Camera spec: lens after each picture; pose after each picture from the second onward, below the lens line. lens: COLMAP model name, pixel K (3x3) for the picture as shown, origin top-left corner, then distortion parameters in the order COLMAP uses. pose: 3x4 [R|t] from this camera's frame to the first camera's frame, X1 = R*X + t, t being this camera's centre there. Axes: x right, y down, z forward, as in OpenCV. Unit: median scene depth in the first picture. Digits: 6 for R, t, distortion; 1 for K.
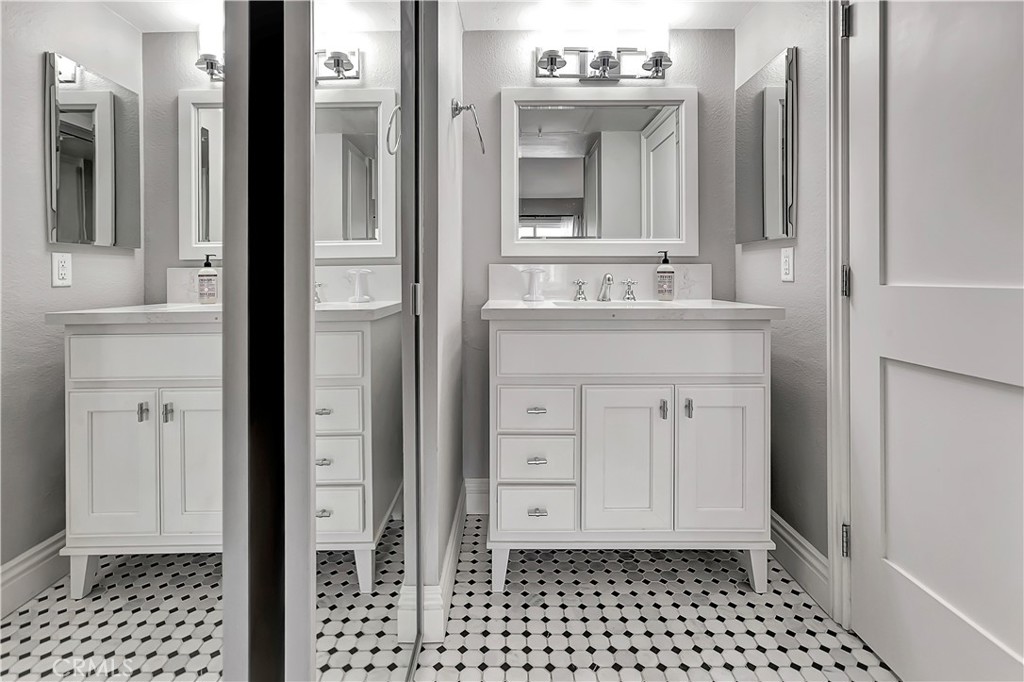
lens RADIAL K [[476.1, 0, 505.8], [0, 476.1, 280.1], [0, 0, 1]] dist [-0.011220, 0.000535]
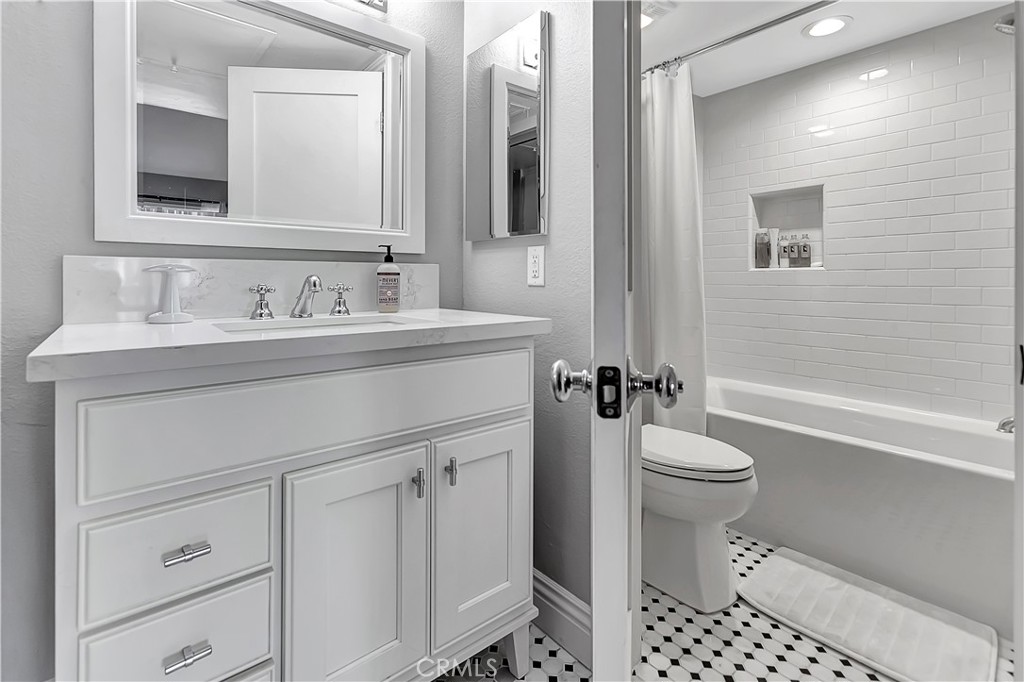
lens RADIAL K [[476.1, 0, 505.8], [0, 476.1, 280.1], [0, 0, 1]] dist [-0.011220, 0.000535]
pose [[0.765747, 0.001437, 0.643140, 0.002065], [0.001634, 0.999990, -0.004180, -0.004099], [-0.643140, 0.004251, 0.765737, 0.372931]]
